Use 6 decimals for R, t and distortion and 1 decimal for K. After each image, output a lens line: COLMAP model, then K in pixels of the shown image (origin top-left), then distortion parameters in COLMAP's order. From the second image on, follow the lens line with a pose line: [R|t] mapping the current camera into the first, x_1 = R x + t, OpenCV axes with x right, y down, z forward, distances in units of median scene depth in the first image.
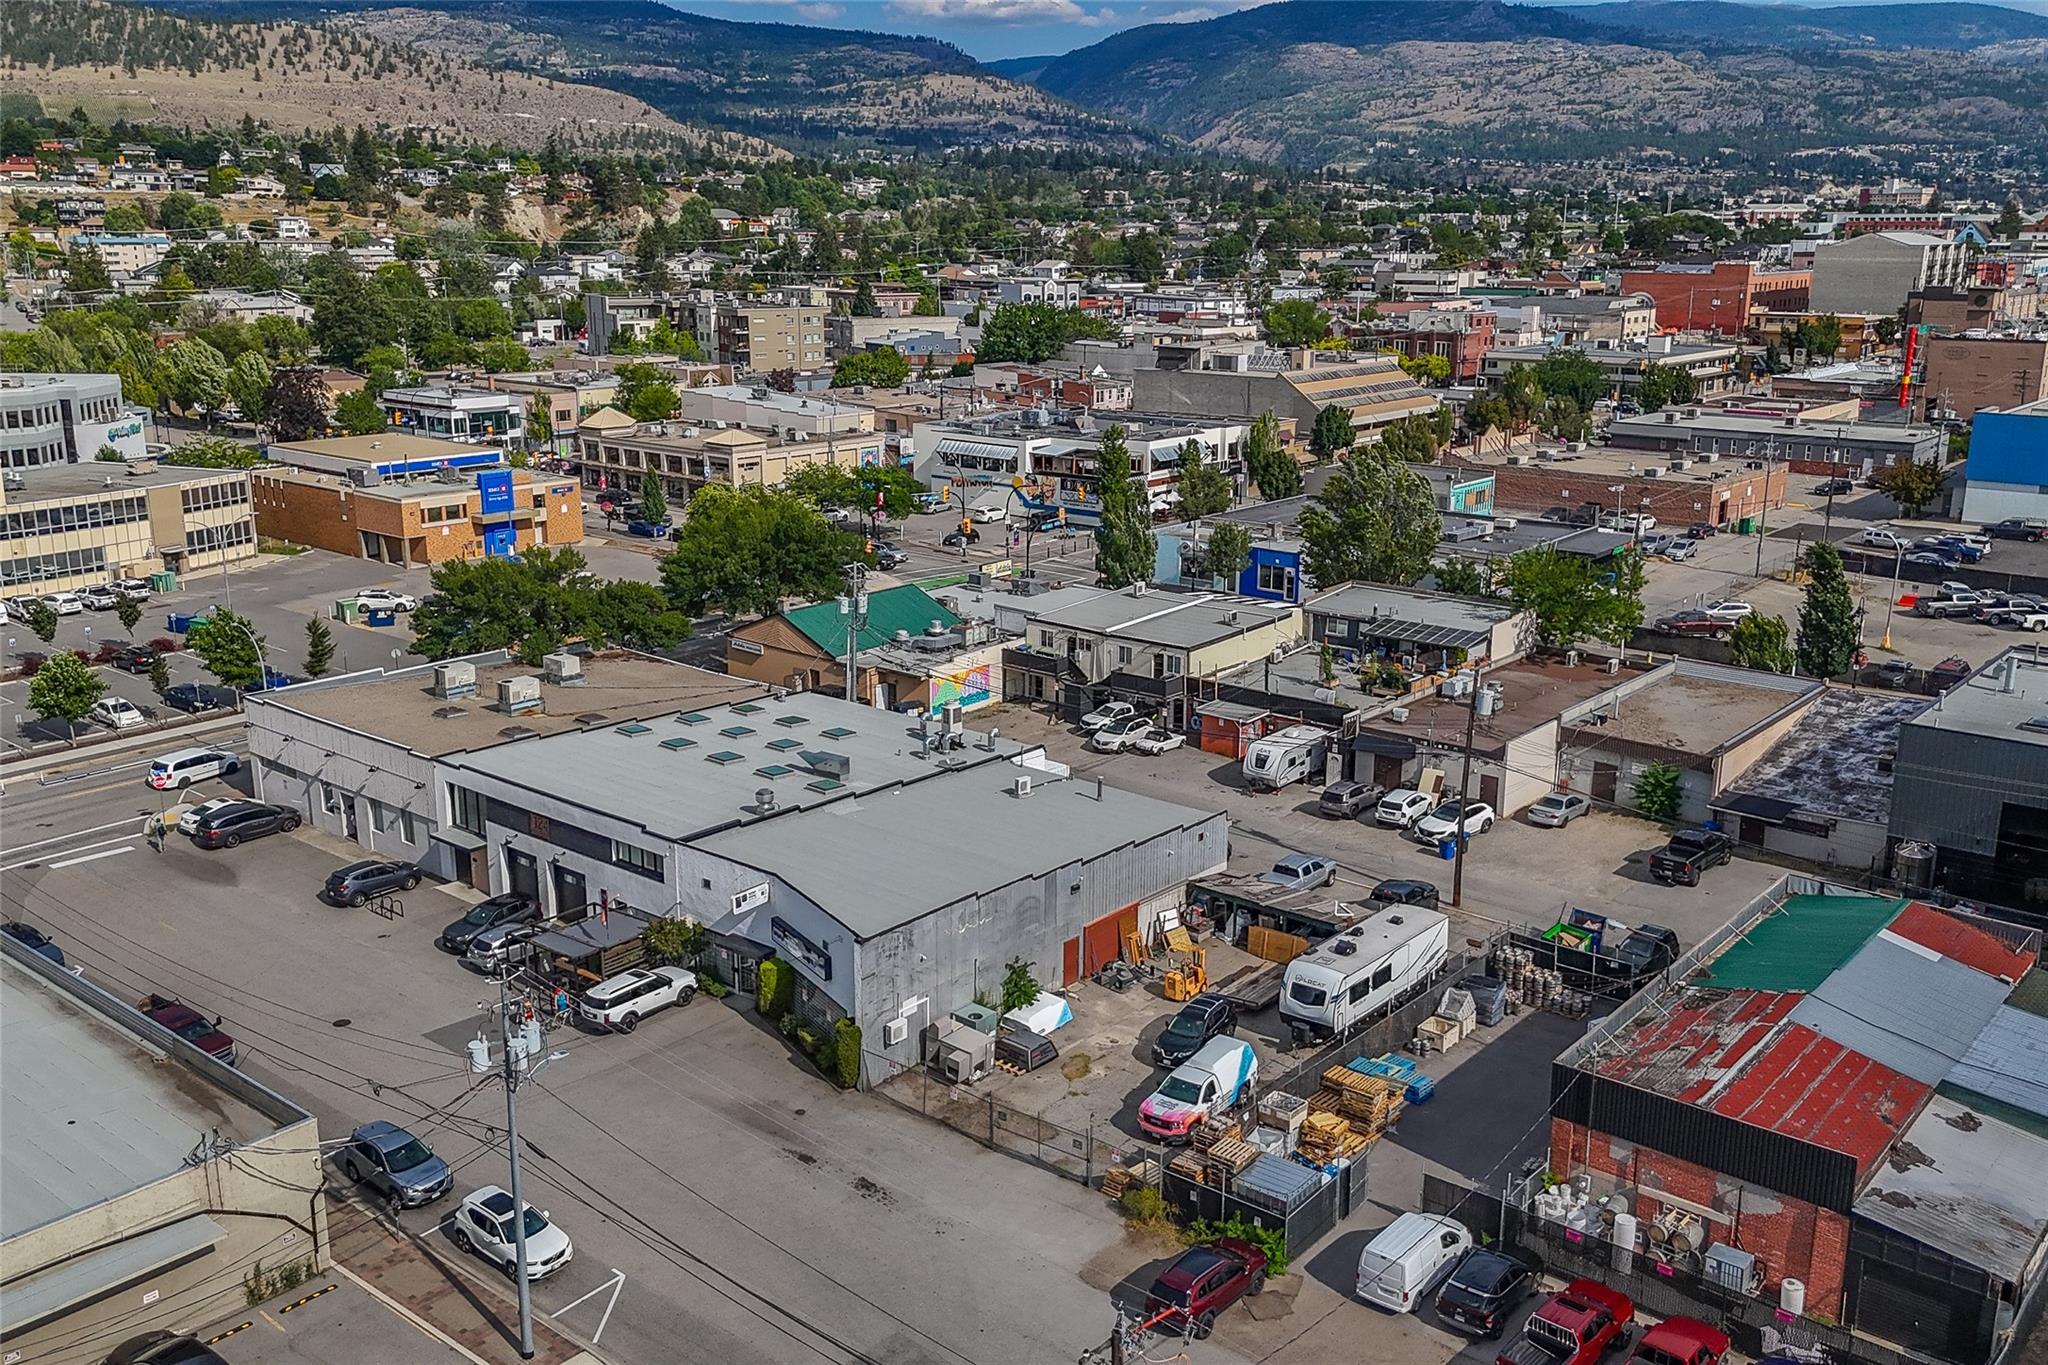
lens RADIAL K [[1789.2, 0, 1037.0], [0, 1789.2, 673.0], [0, 0, 1]] dist [0.089603, -0.105137]
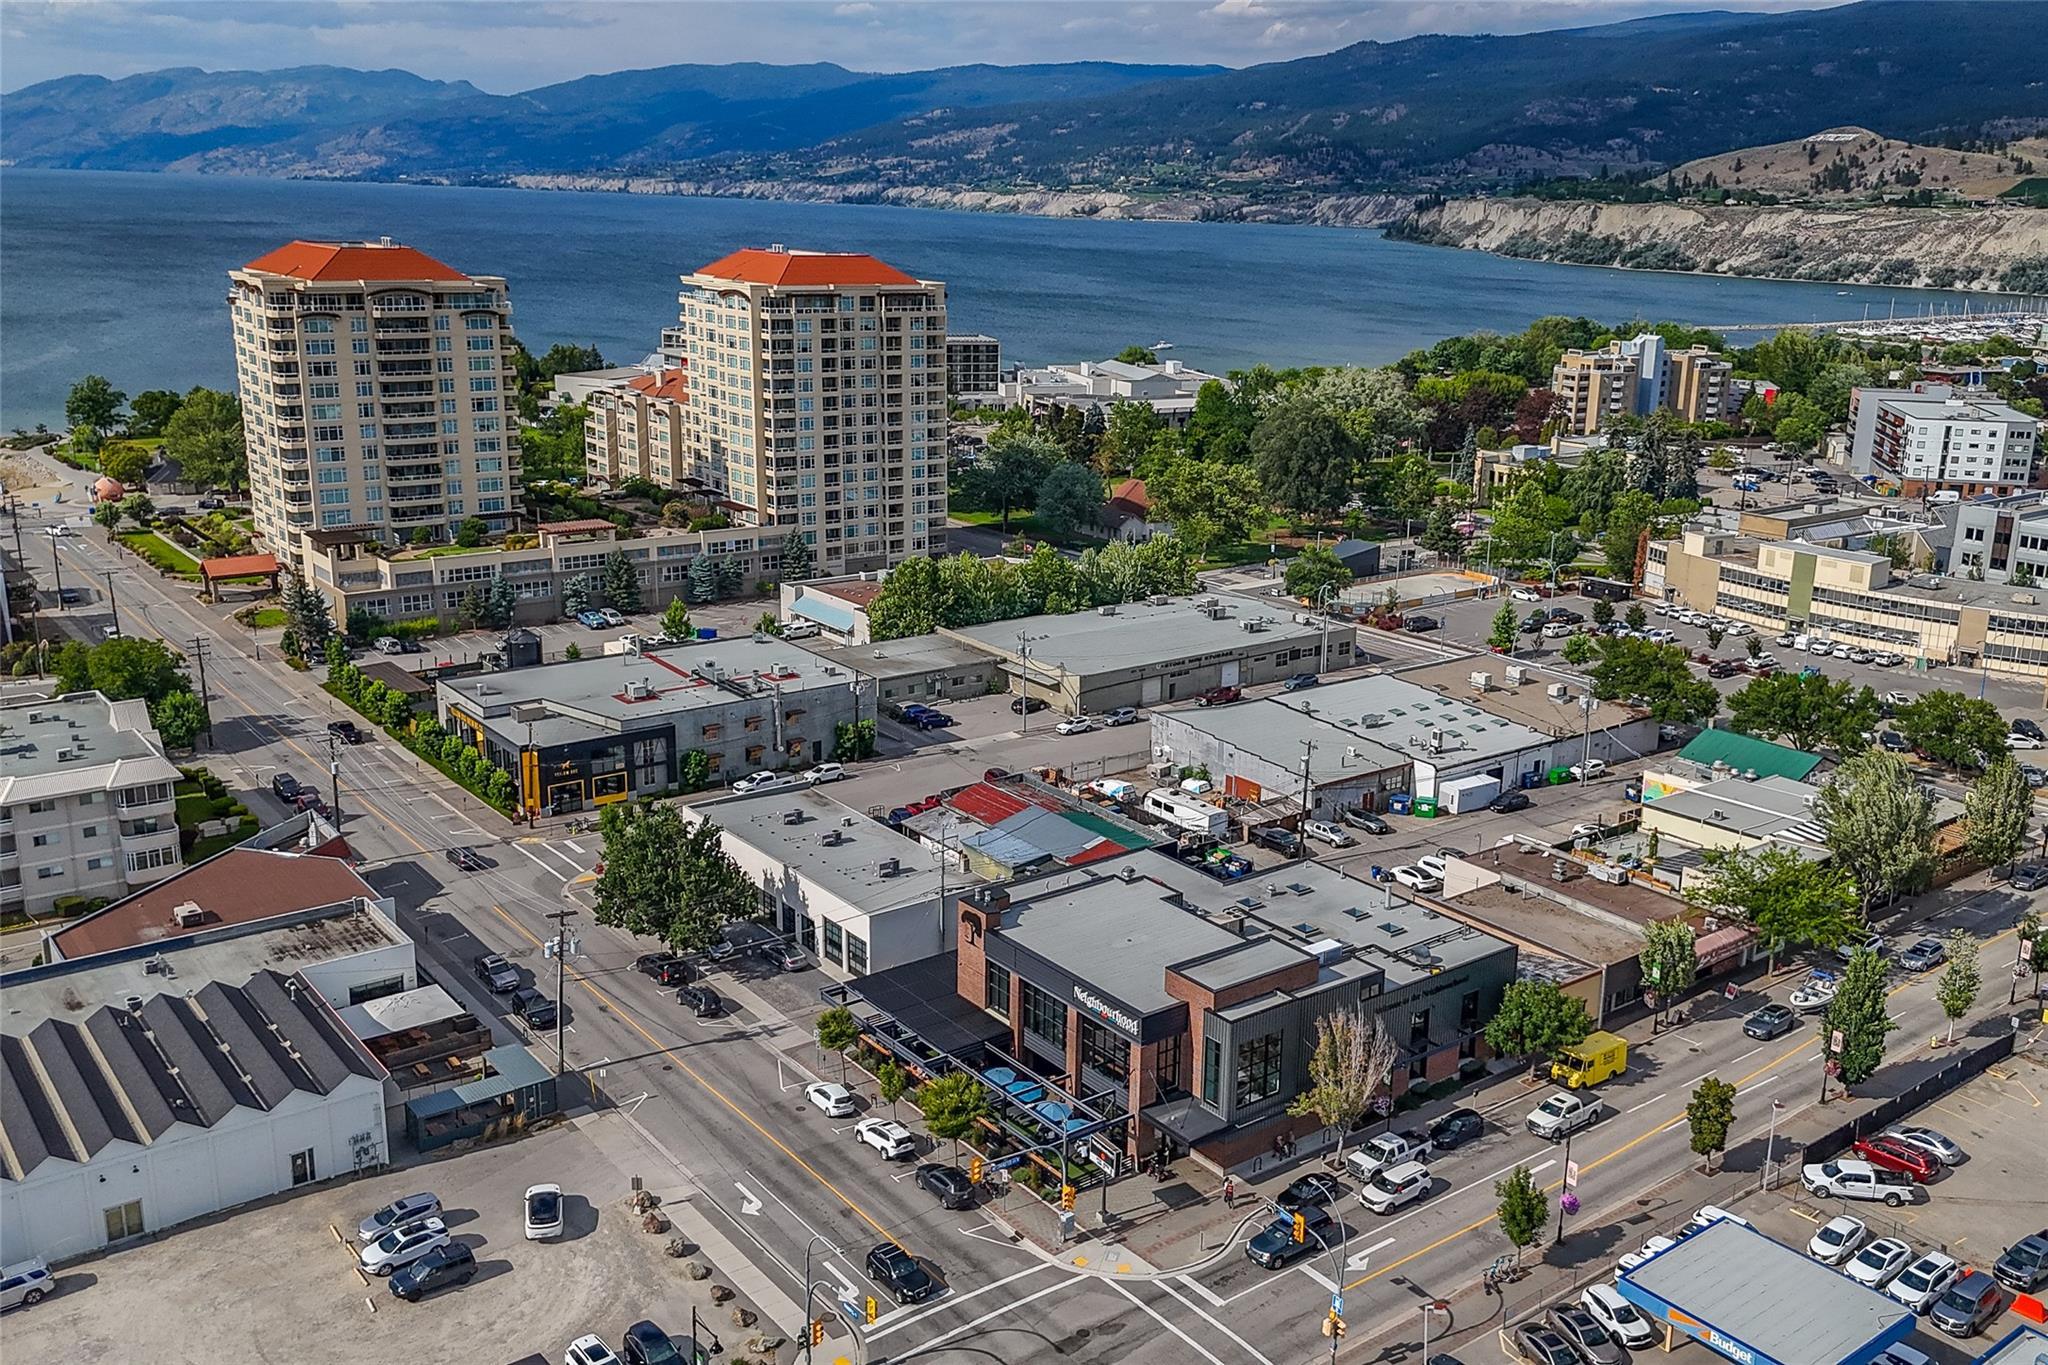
lens RADIAL K [[1796.6, 0, 1118.8], [0, 1796.6, 682.6], [0, 0, 1]] dist [0.073790, -0.085223]
pose [[-0.191879, 0.248313, -0.949486, 1.801138], [-0.265525, 0.918246, 0.293802, -0.494700], [0.944817, 0.308487, -0.110259, 0.859340]]
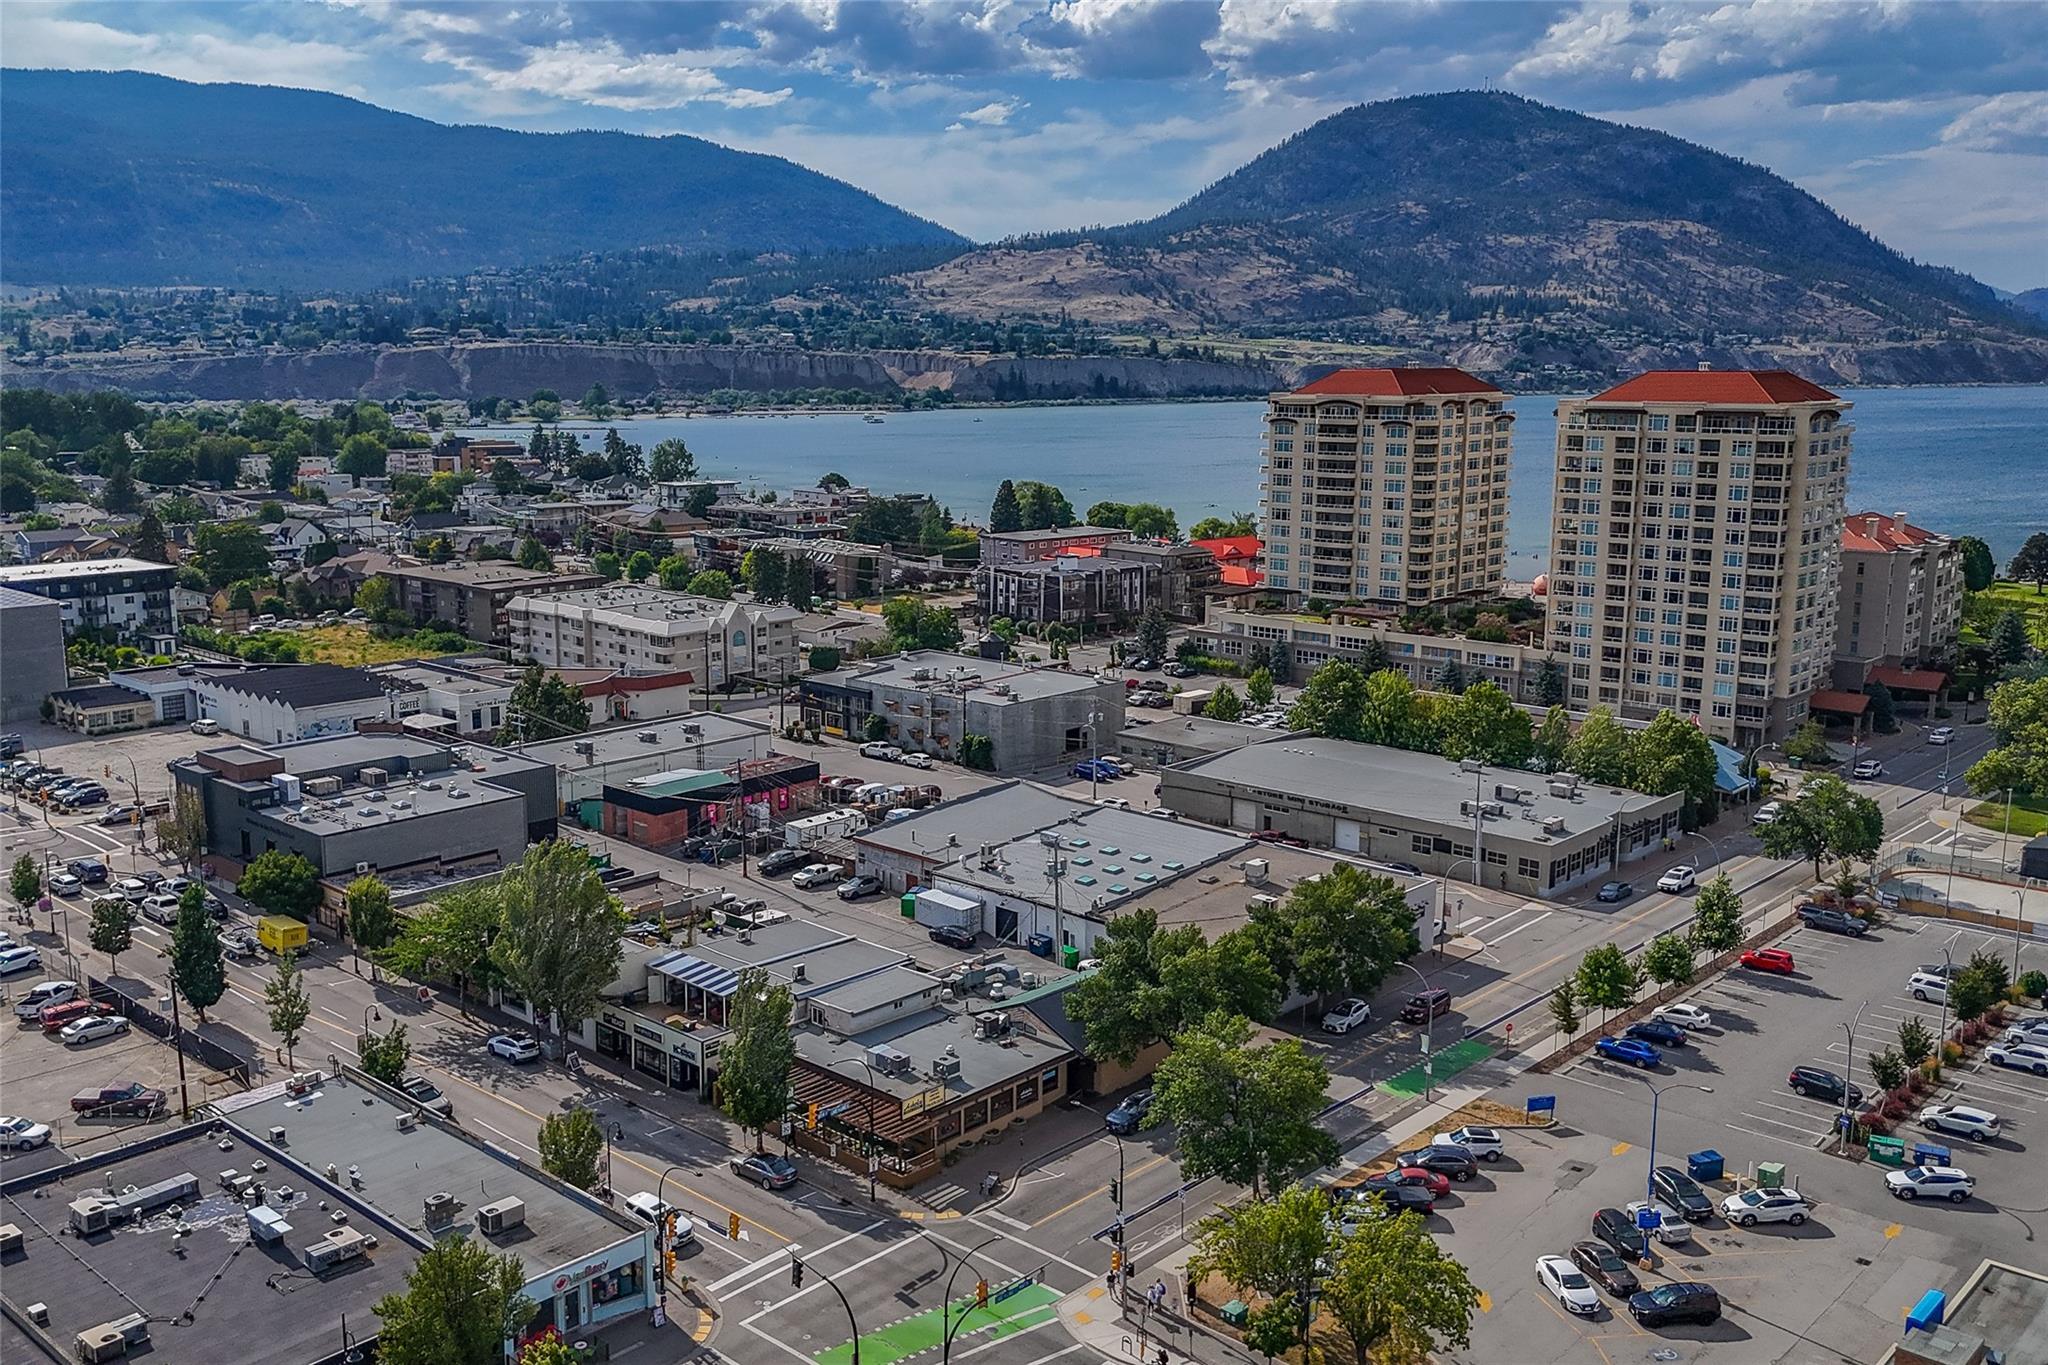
lens RADIAL K [[1793.2, 0, 967.8], [0, 1793.2, 681.9], [0, 0, 1]] dist [0.100238, -0.151191]
pose [[-0.997912, -0.015917, 0.062588, -0.126943], [0.011426, 0.910350, 0.413682, -0.820827], [-0.063562, 0.413534, -0.908267, 2.452815]]
